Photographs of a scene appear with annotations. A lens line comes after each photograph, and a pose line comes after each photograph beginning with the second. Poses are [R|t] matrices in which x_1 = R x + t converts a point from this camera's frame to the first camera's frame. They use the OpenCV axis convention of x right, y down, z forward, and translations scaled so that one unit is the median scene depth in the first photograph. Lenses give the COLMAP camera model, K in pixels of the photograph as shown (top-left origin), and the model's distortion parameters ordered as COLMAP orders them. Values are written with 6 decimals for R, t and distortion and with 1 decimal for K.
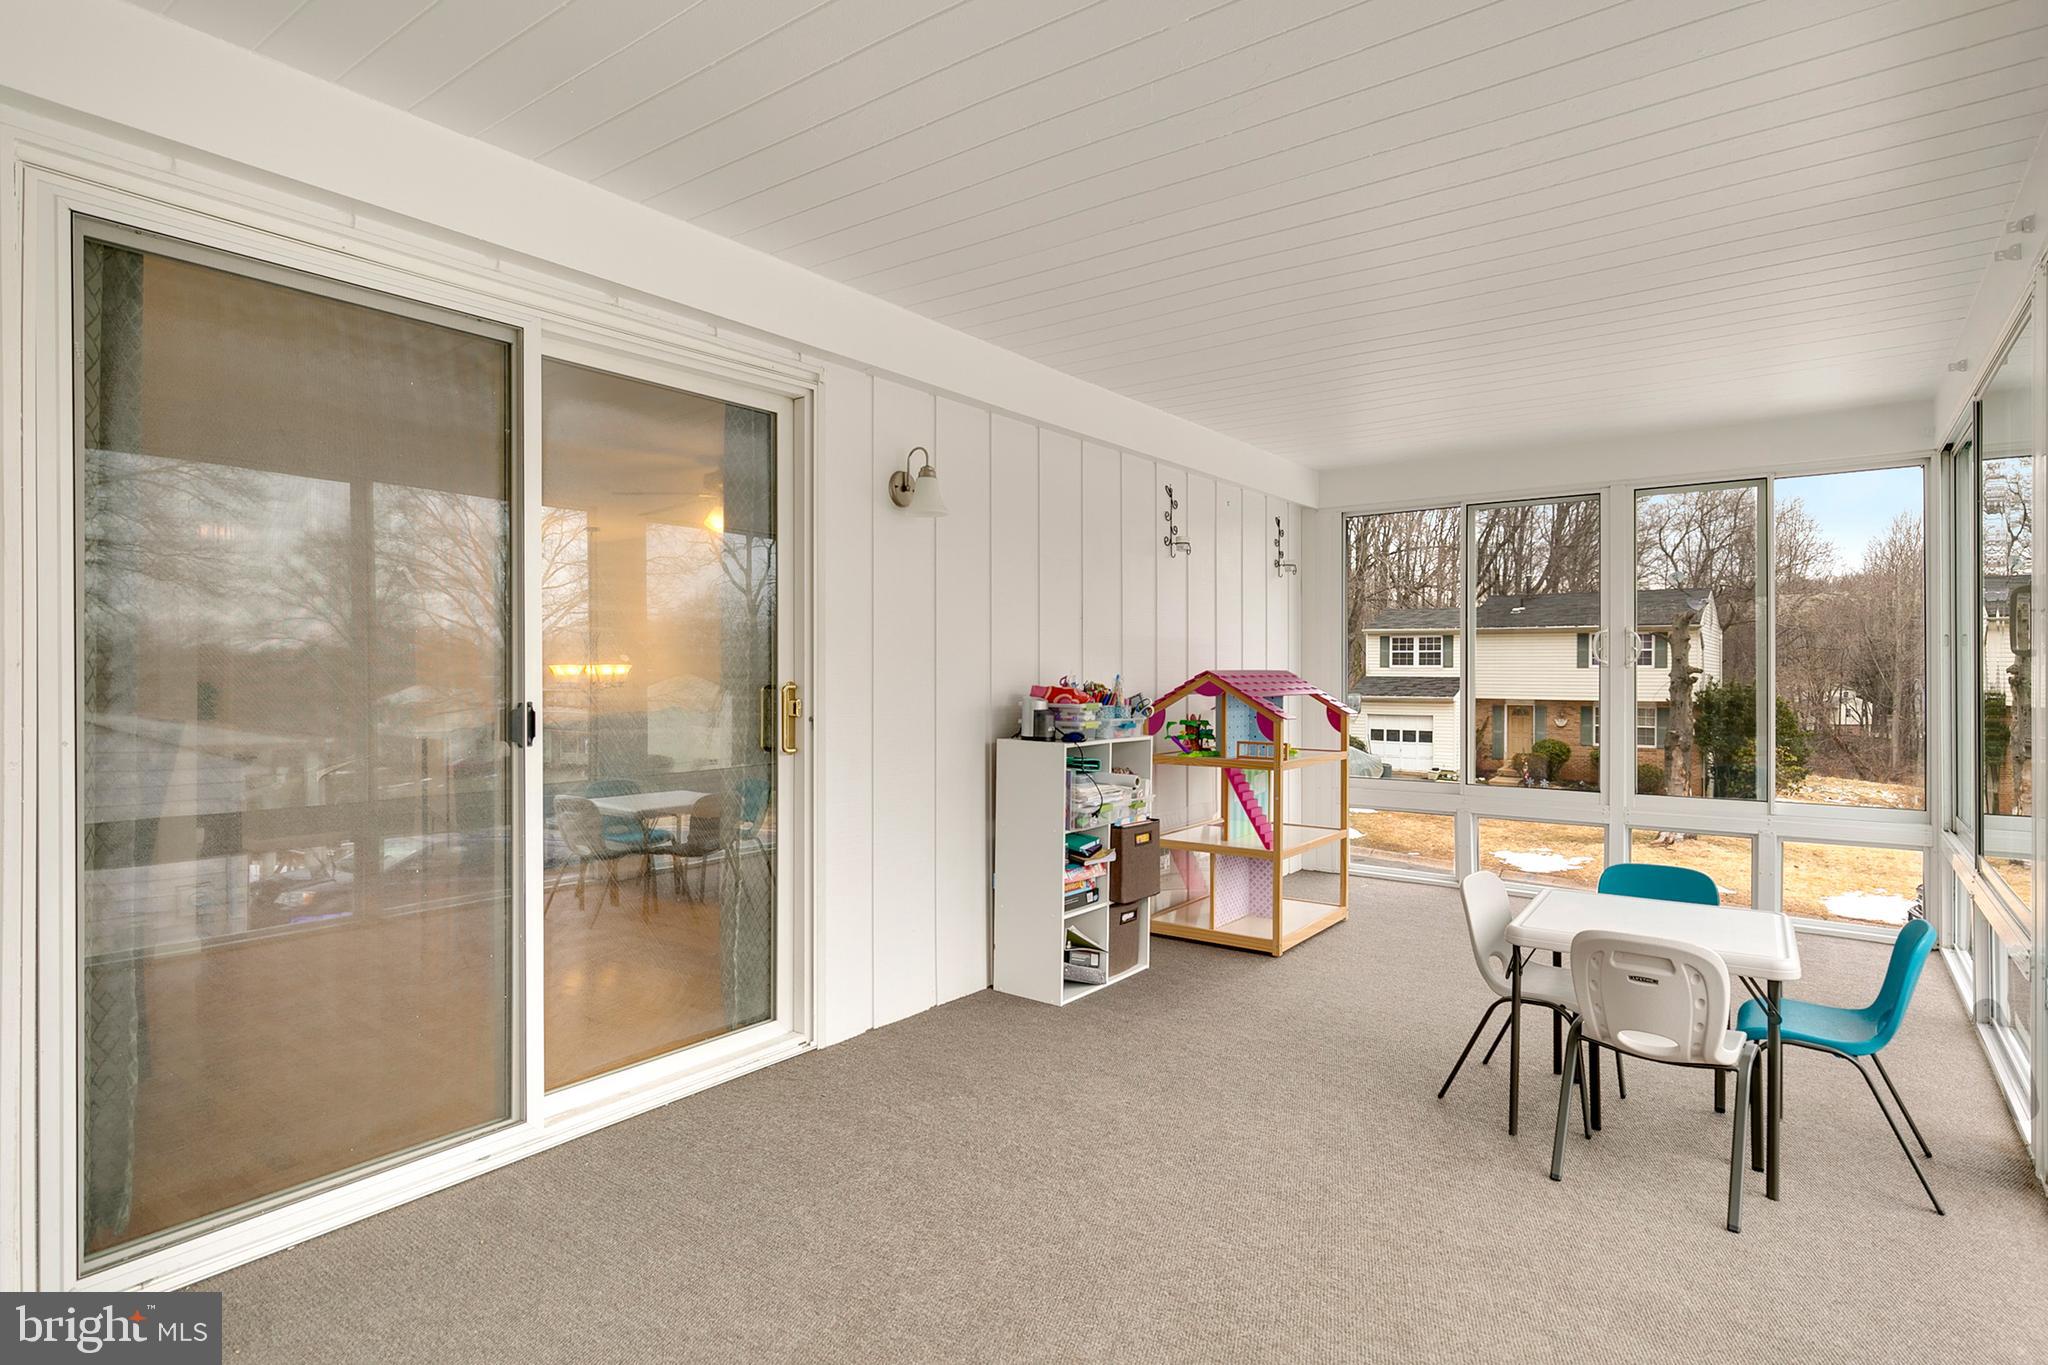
lens RADIAL K [[1056.9, 0, 1029.7], [0, 1056.9, 676.9], [0, 0, 1]] dist [-0.001139, 0.003126]
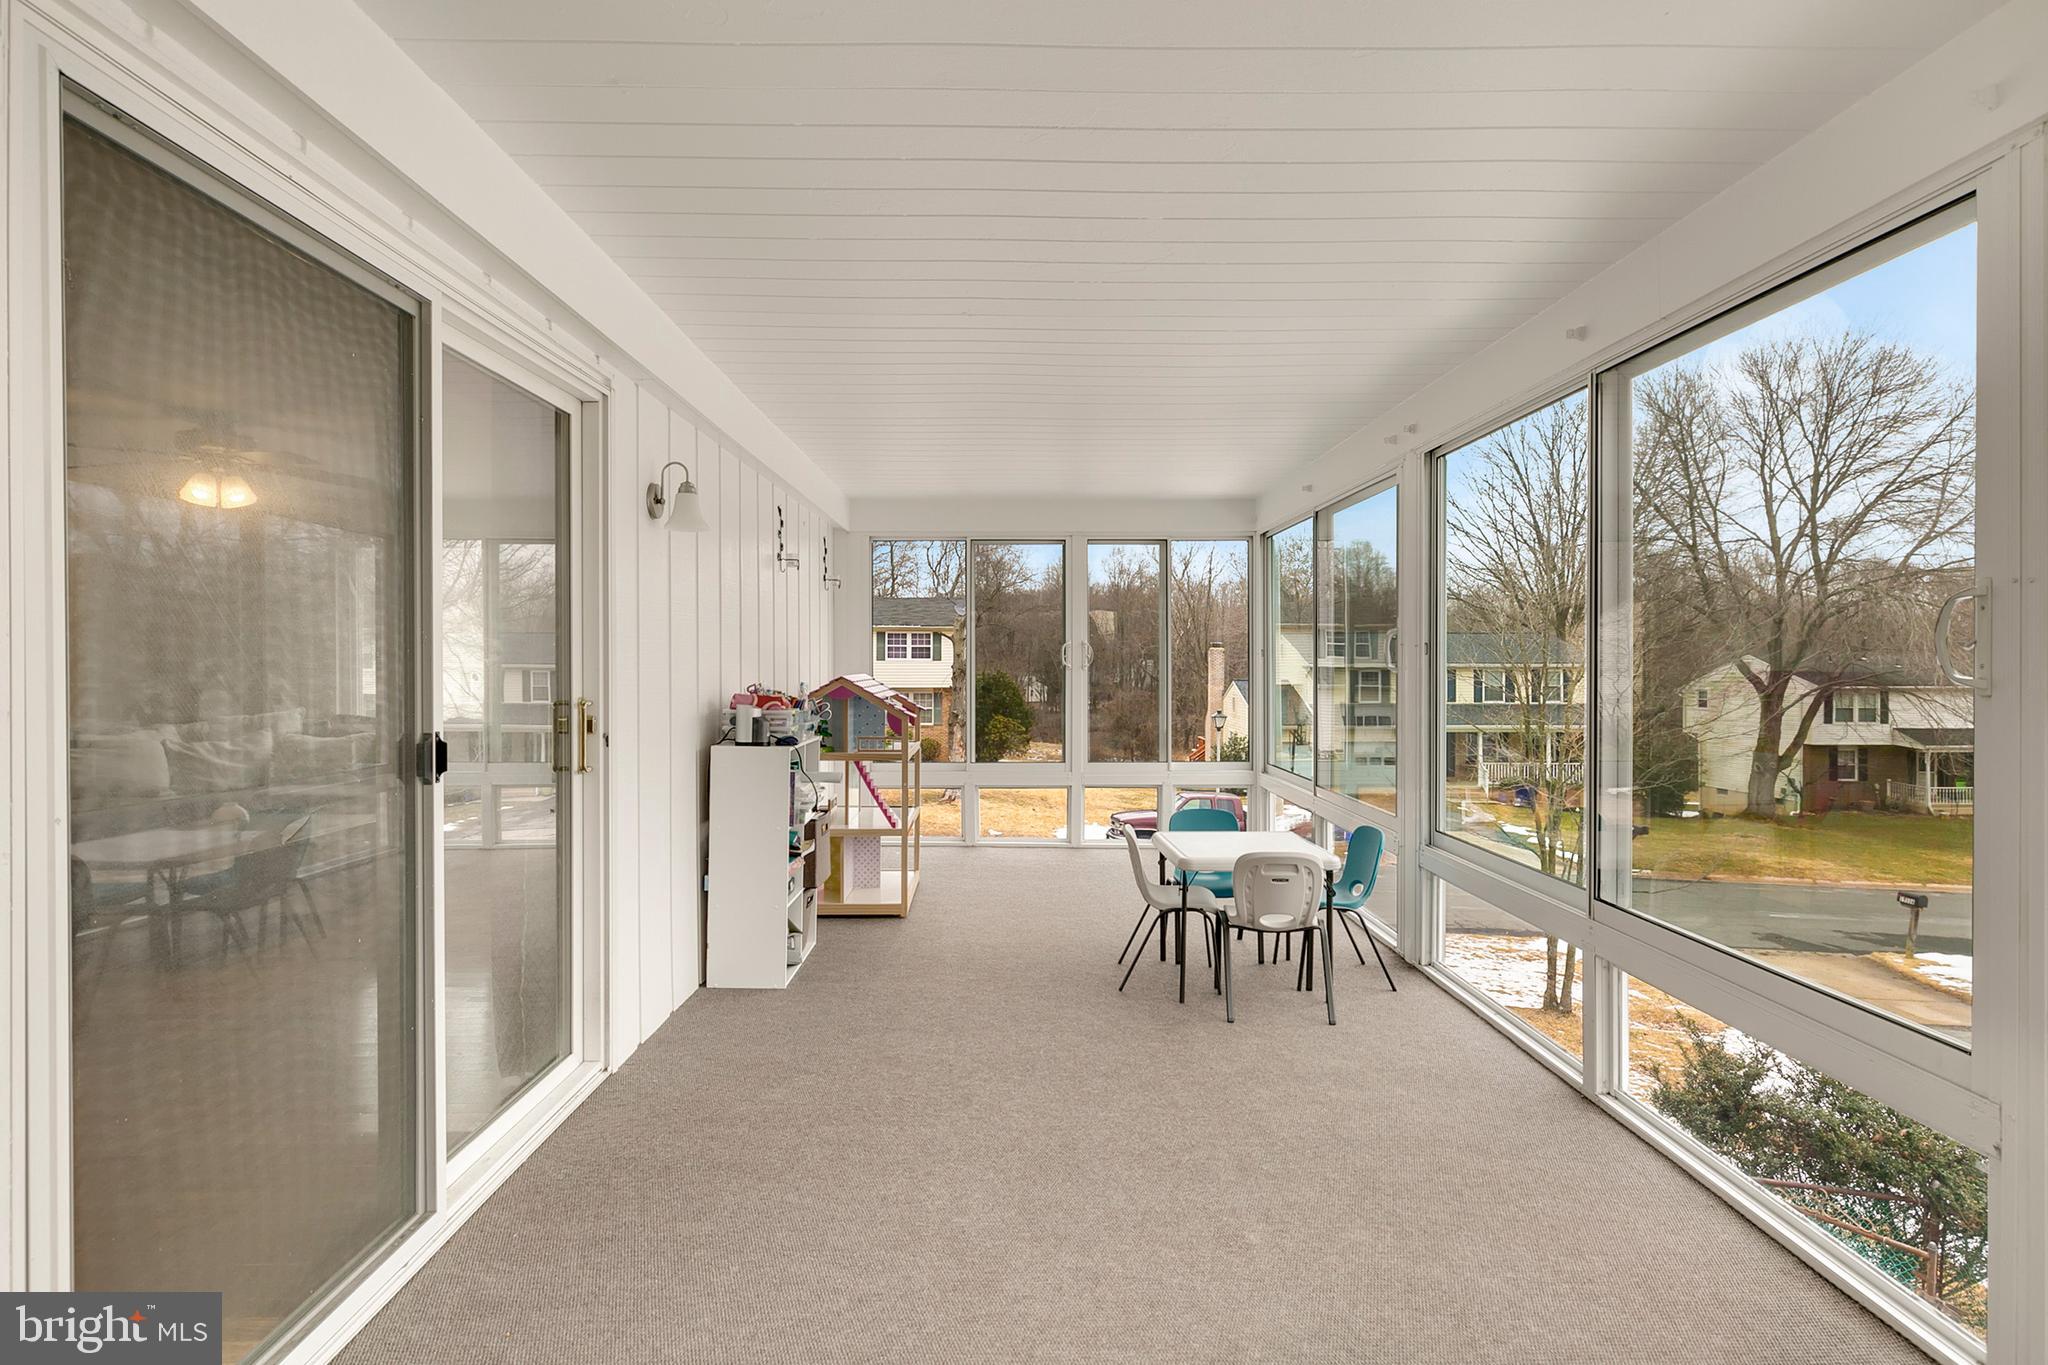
lens RADIAL K [[996.8, 0, 1022.3], [0, 996.8, 675.8], [0, 0, 1]] dist [0.005732, -0.000341]
pose [[0.797292, -0.005837, 0.603566, -0.414955], [0.000120, 0.999955, 0.009511, -0.021512], [-0.603594, -0.007511, 0.797256, 0.036486]]
